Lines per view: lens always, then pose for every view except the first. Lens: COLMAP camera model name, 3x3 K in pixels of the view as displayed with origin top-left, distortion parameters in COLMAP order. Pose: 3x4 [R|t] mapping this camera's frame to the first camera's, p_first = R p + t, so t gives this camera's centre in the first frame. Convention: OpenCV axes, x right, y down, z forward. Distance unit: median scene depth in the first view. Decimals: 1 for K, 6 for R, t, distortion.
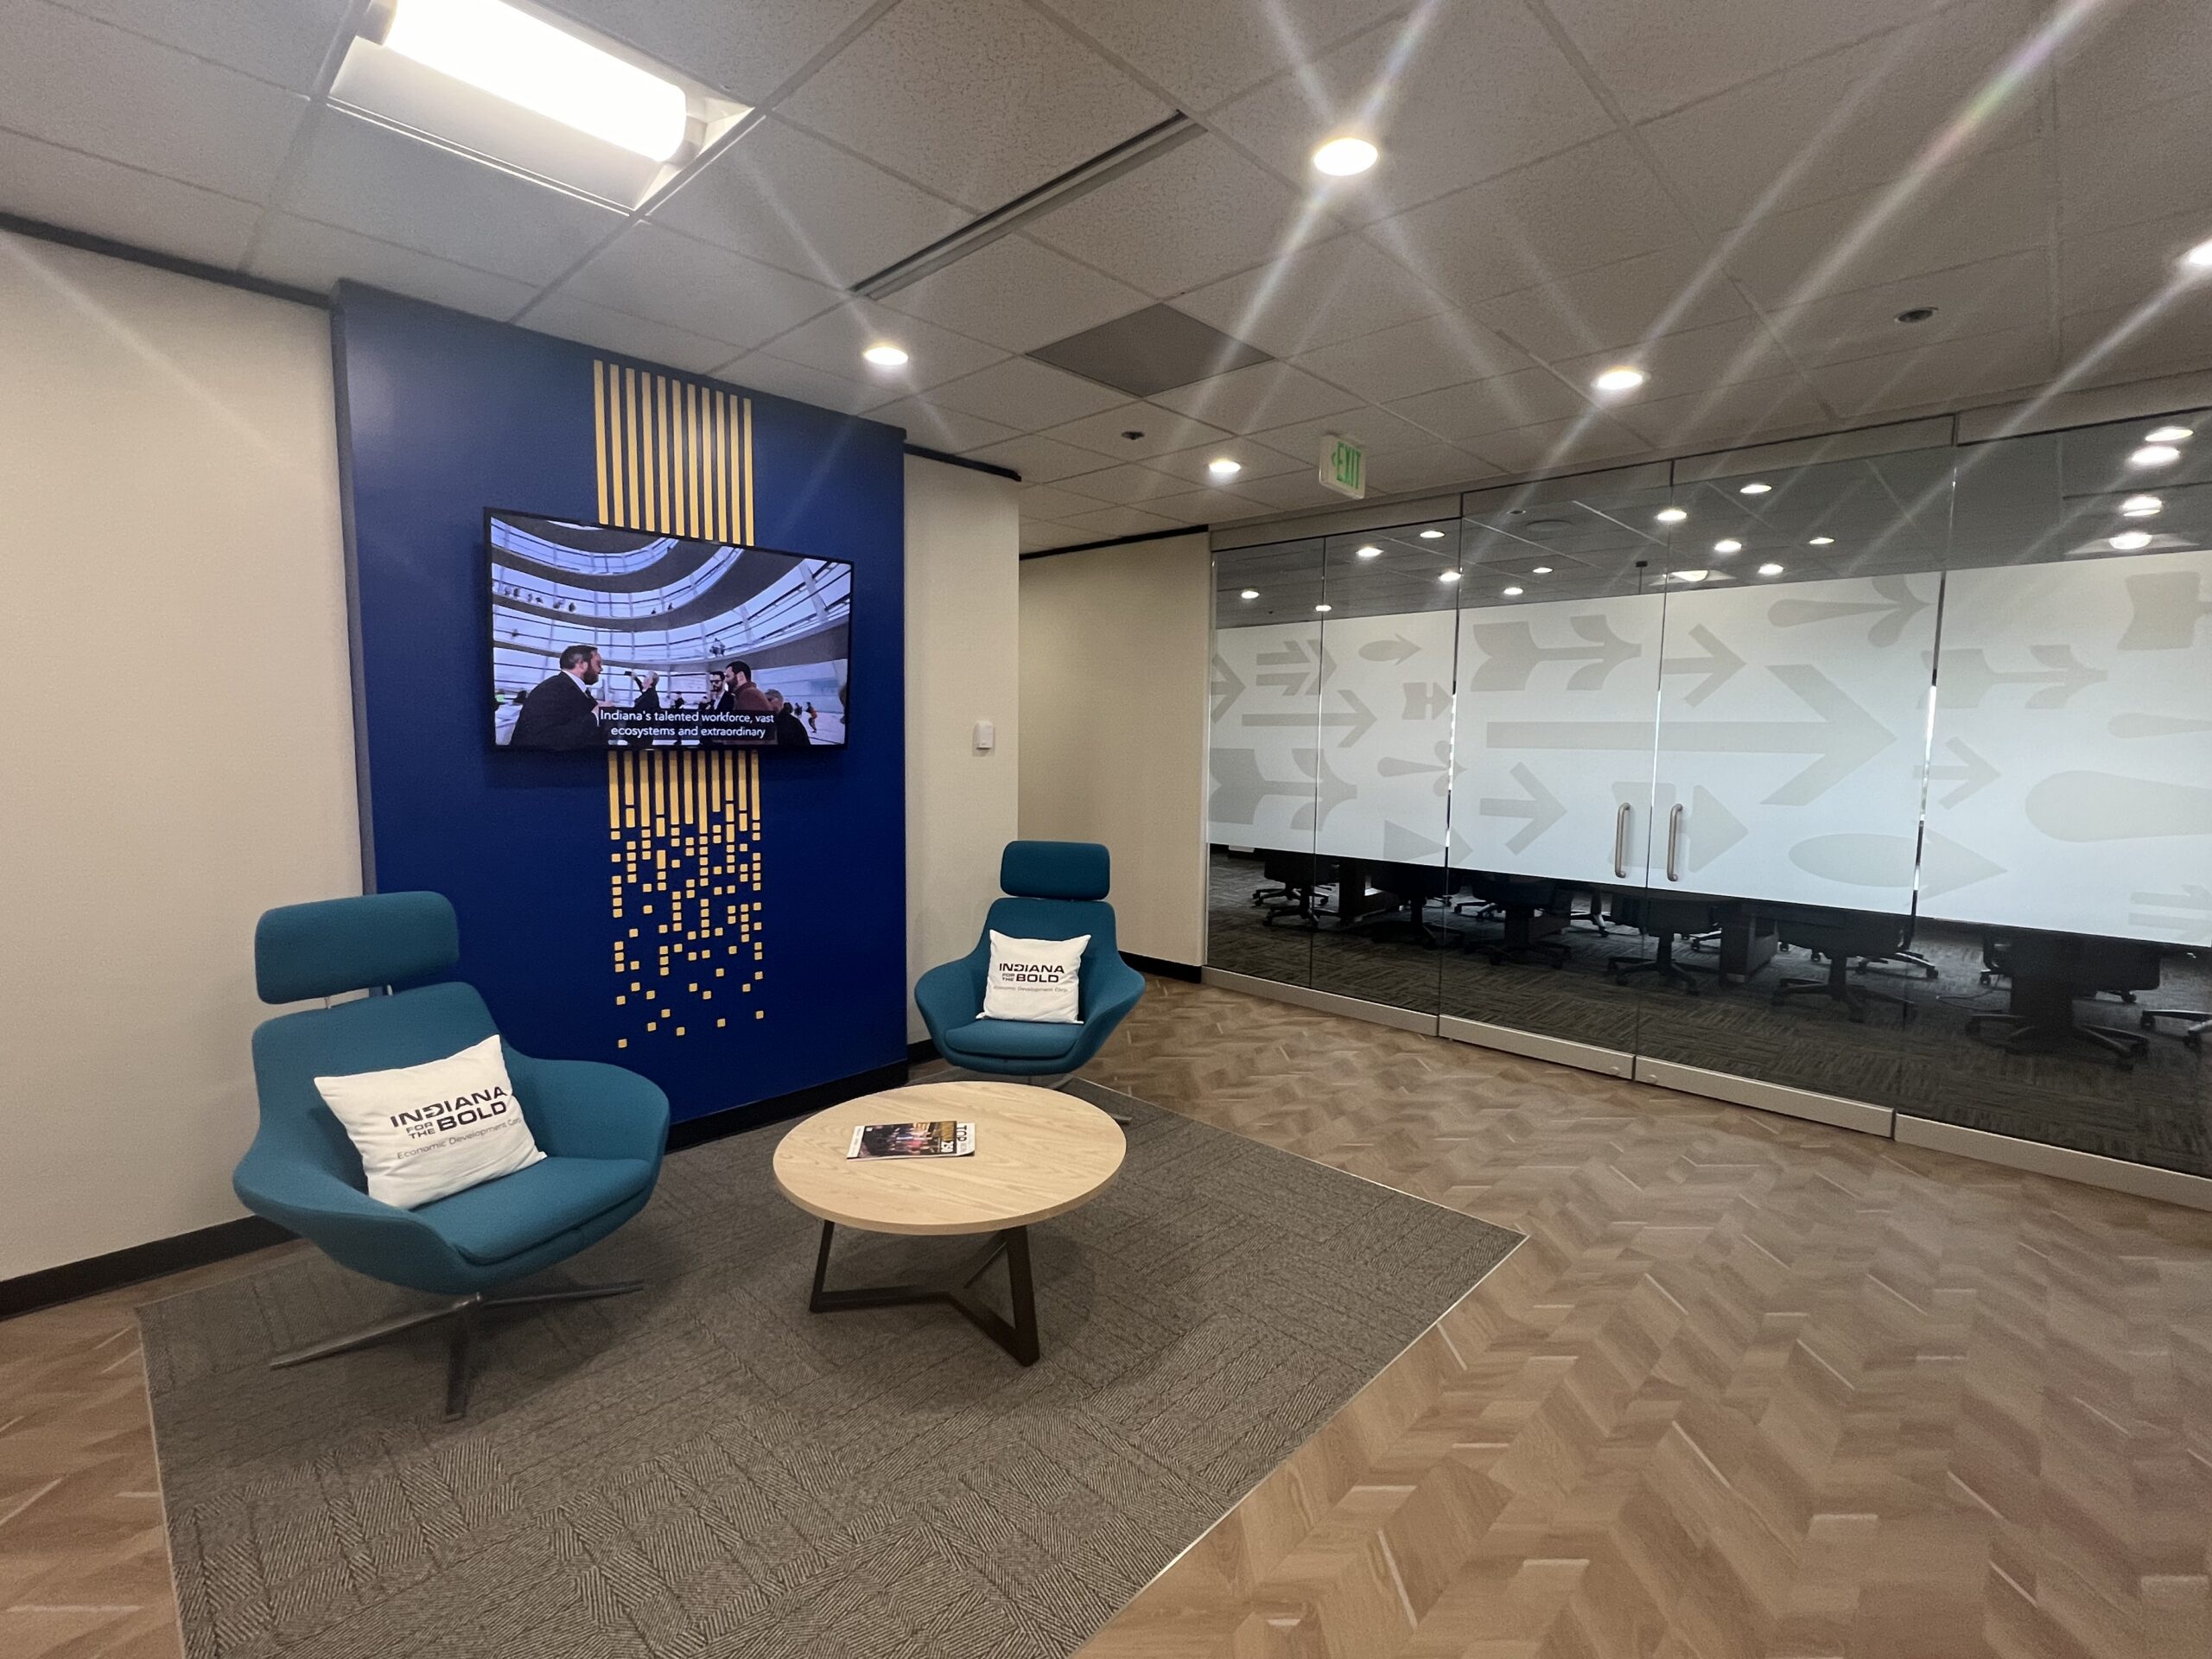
lens RADIAL K [[995.8, 0, 1102.8], [0, 995.8, 831.2], [0, 0, 1]] dist [-0.001445, 0.000220]
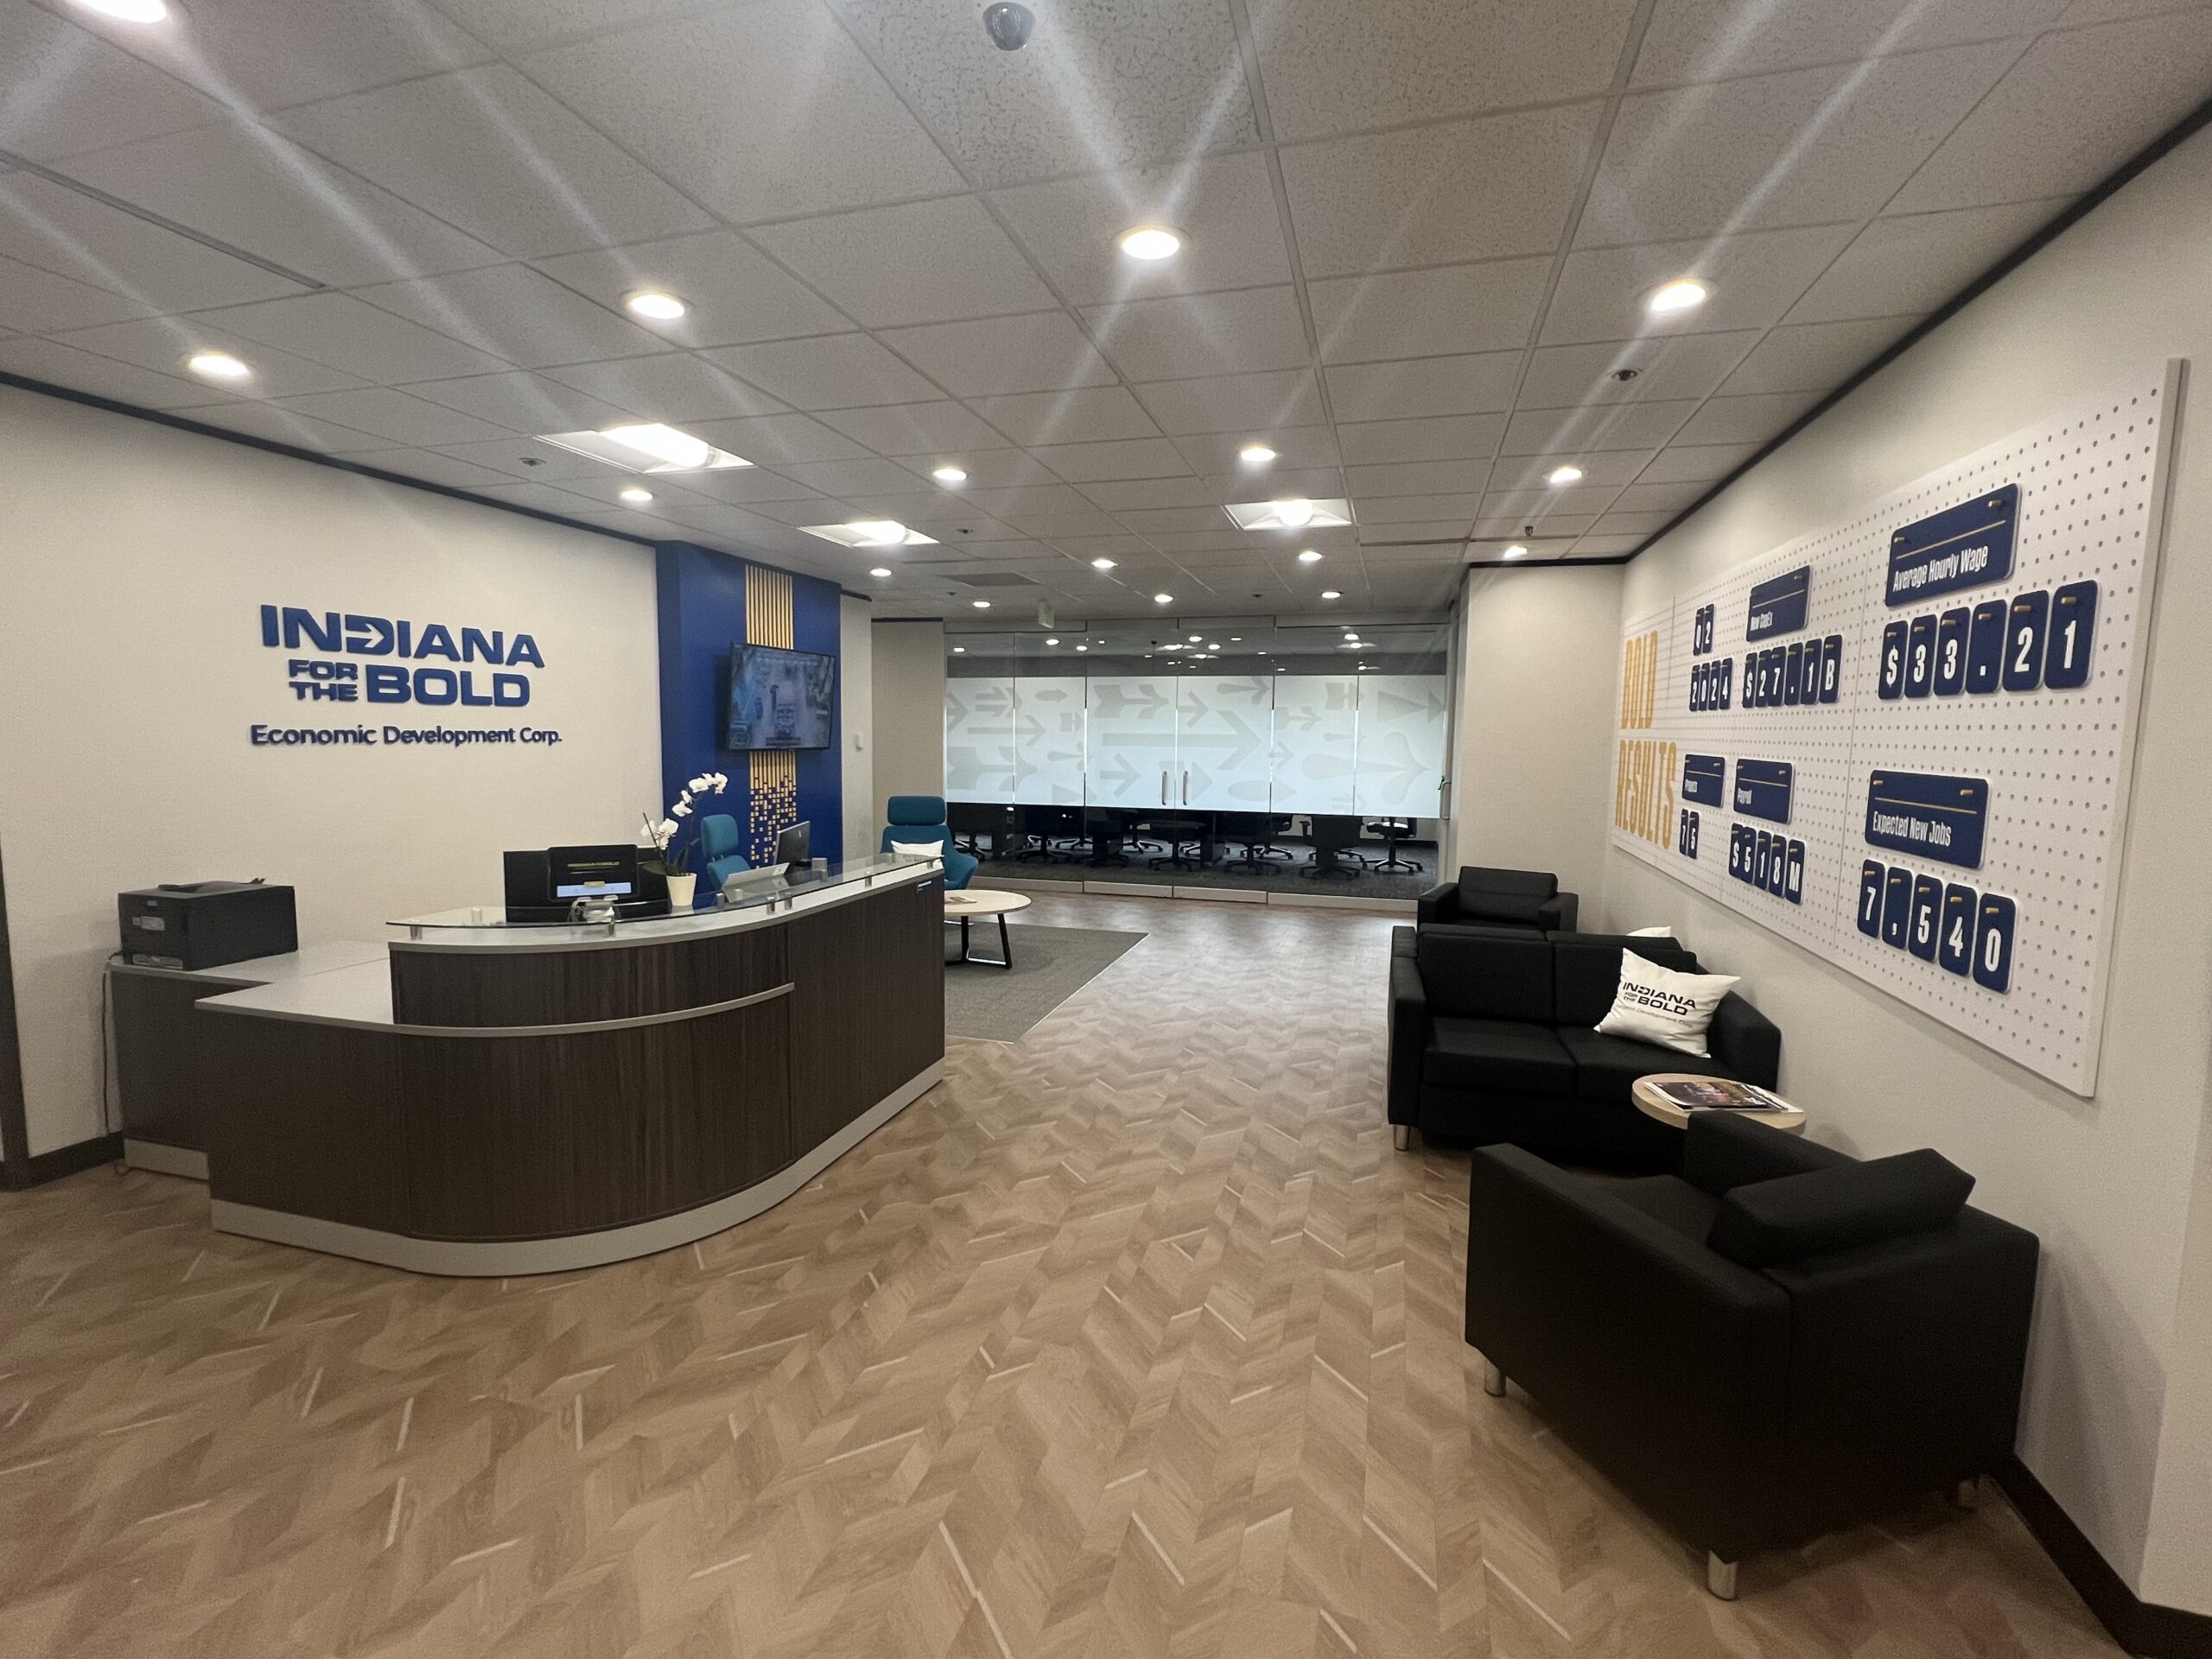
lens RADIAL K [[995.8, 0, 1106.5], [0, 995.8, 831.2], [0, 0, 1]] dist [-0.001445, 0.000220]
pose [[0.884839, -0.046483, 0.463572, -0.608829], [0.043598, 0.998905, 0.016944, 0.061741], [-0.463853, 0.005218, 0.885897, -0.877409]]
